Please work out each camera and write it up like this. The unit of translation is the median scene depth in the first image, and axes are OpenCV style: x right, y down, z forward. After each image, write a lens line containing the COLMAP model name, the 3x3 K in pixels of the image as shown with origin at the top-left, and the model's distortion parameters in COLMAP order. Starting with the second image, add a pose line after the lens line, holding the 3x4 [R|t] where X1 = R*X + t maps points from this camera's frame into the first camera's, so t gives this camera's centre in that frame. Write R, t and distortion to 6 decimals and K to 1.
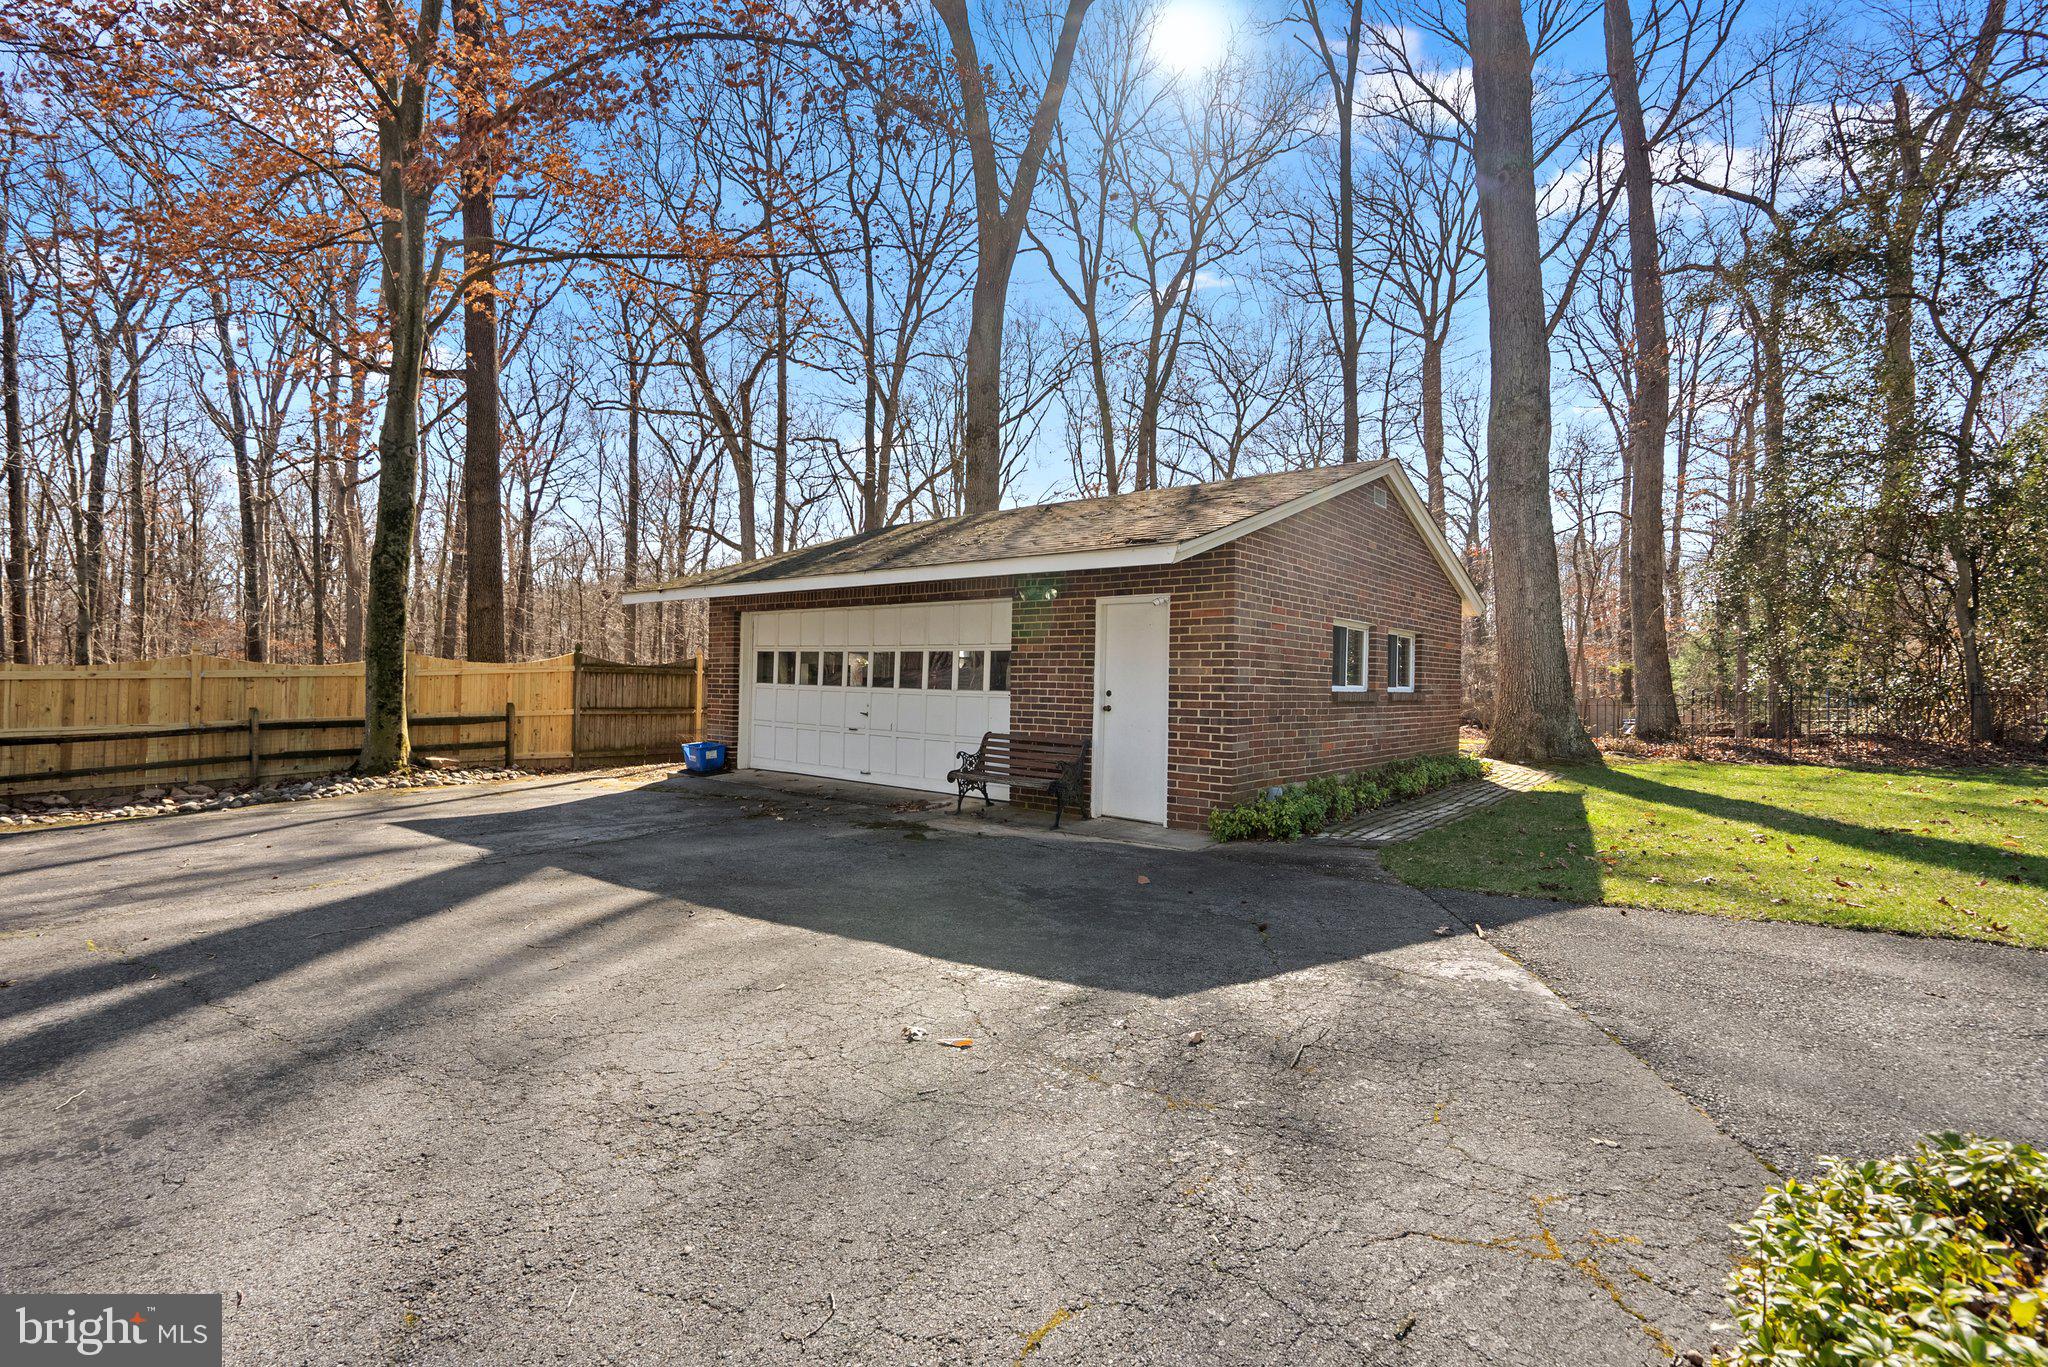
lens RADIAL K [[922.2, 0, 1024.0], [0, 922.2, 683.5], [0, 0, 1]] dist [-0.000290, 0.000047]
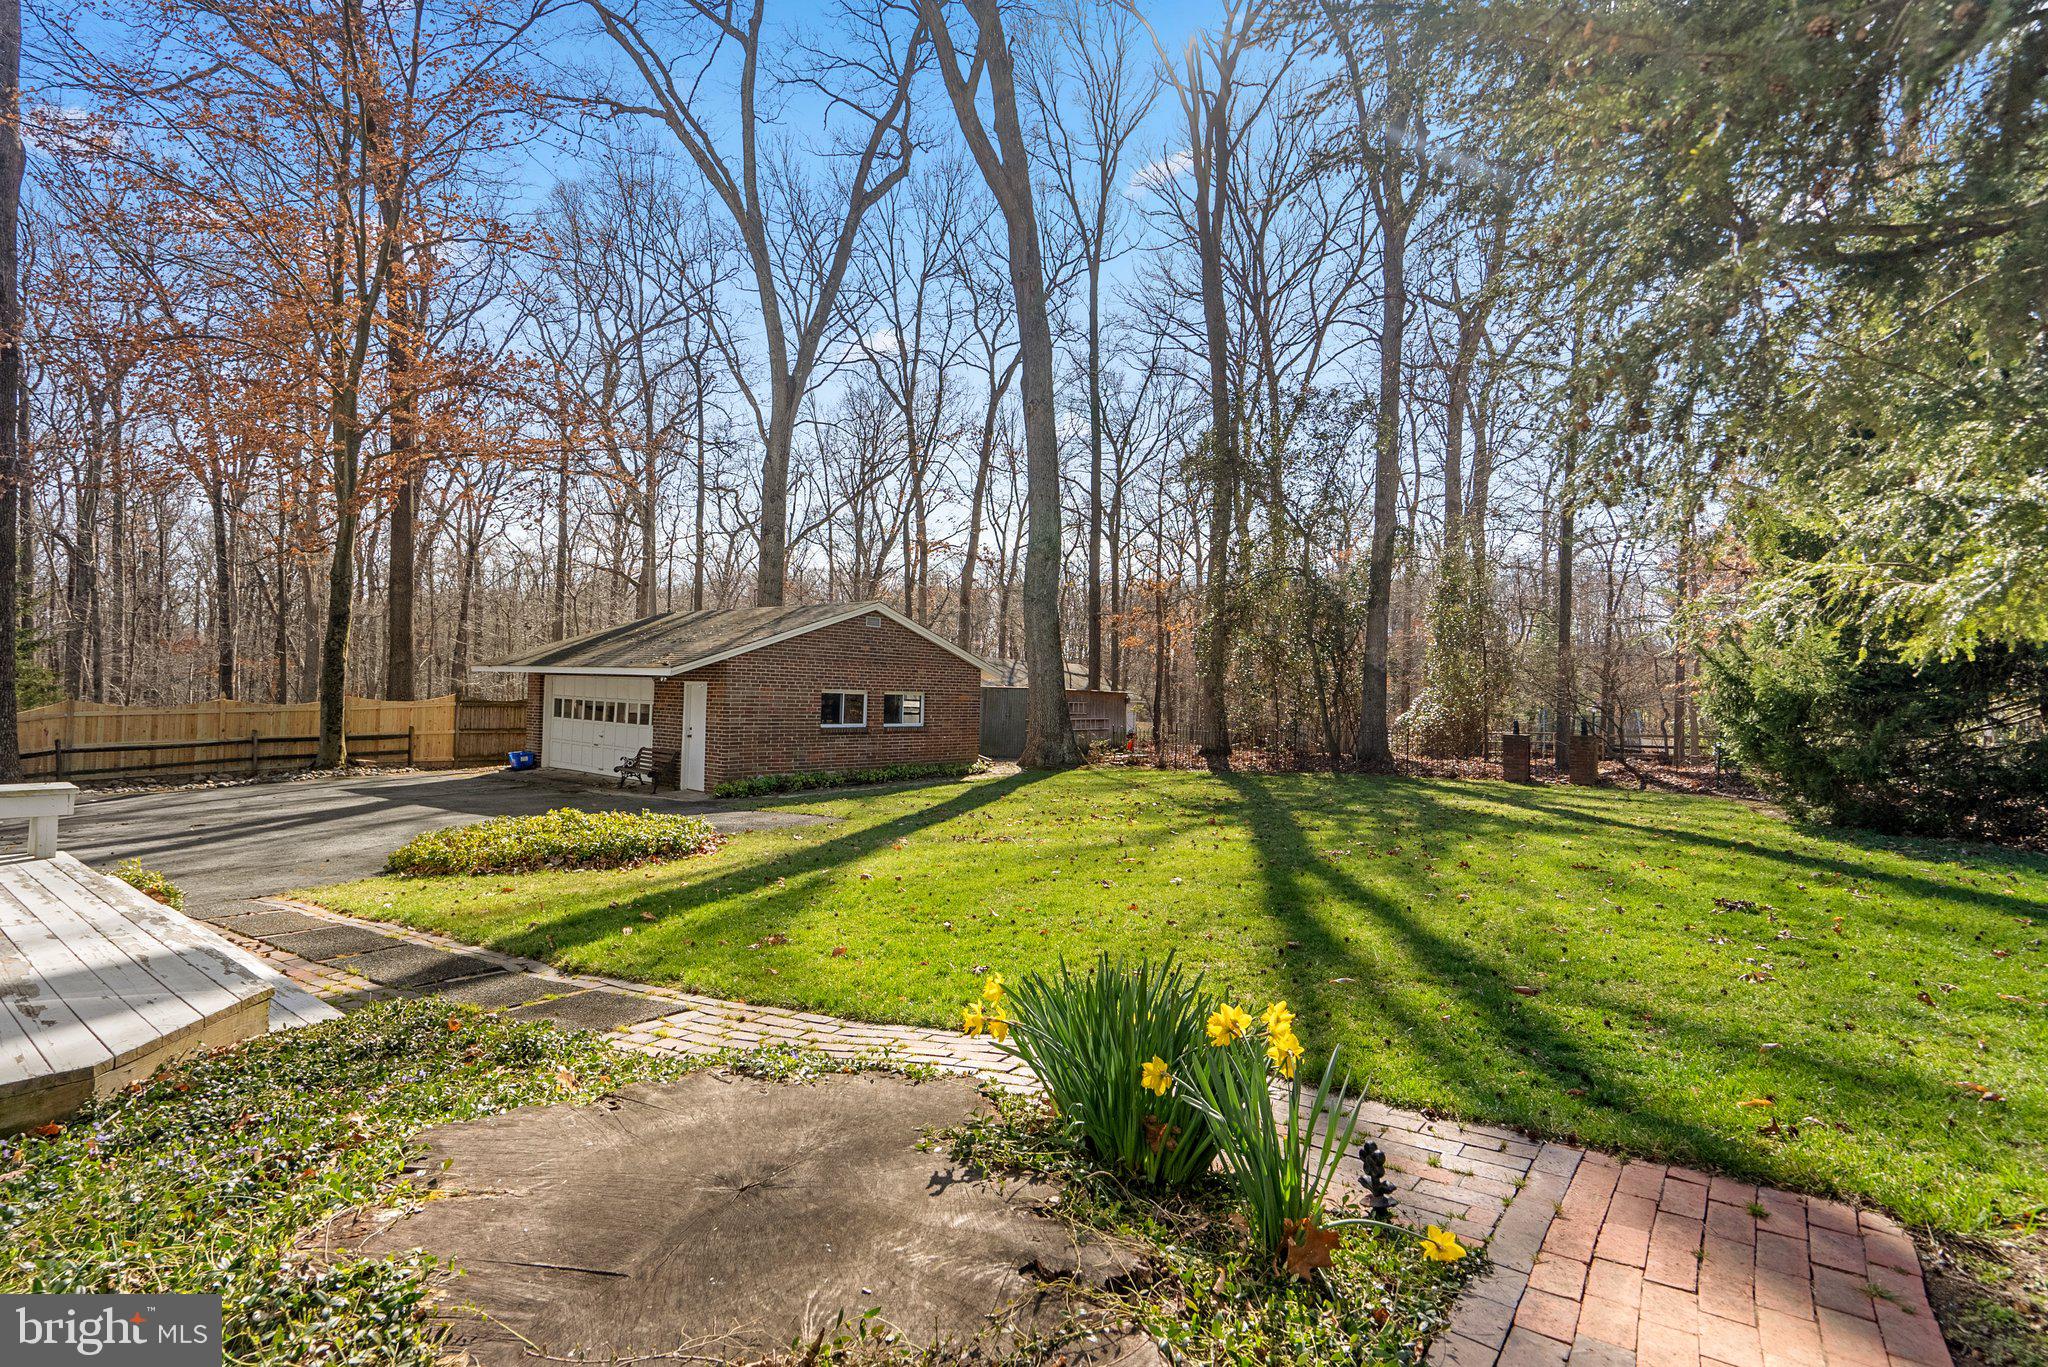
lens RADIAL K [[945.2, 0, 1024.0], [0, 945.2, 688.3], [0, 0, 1]] dist [-0.000815, 0.000333]
pose [[0.999840, 0.006314, 0.016759, 0.542973], [-0.006188, 0.999952, -0.007538, -0.044526], [-0.016806, 0.007433, 0.999831, -0.748717]]
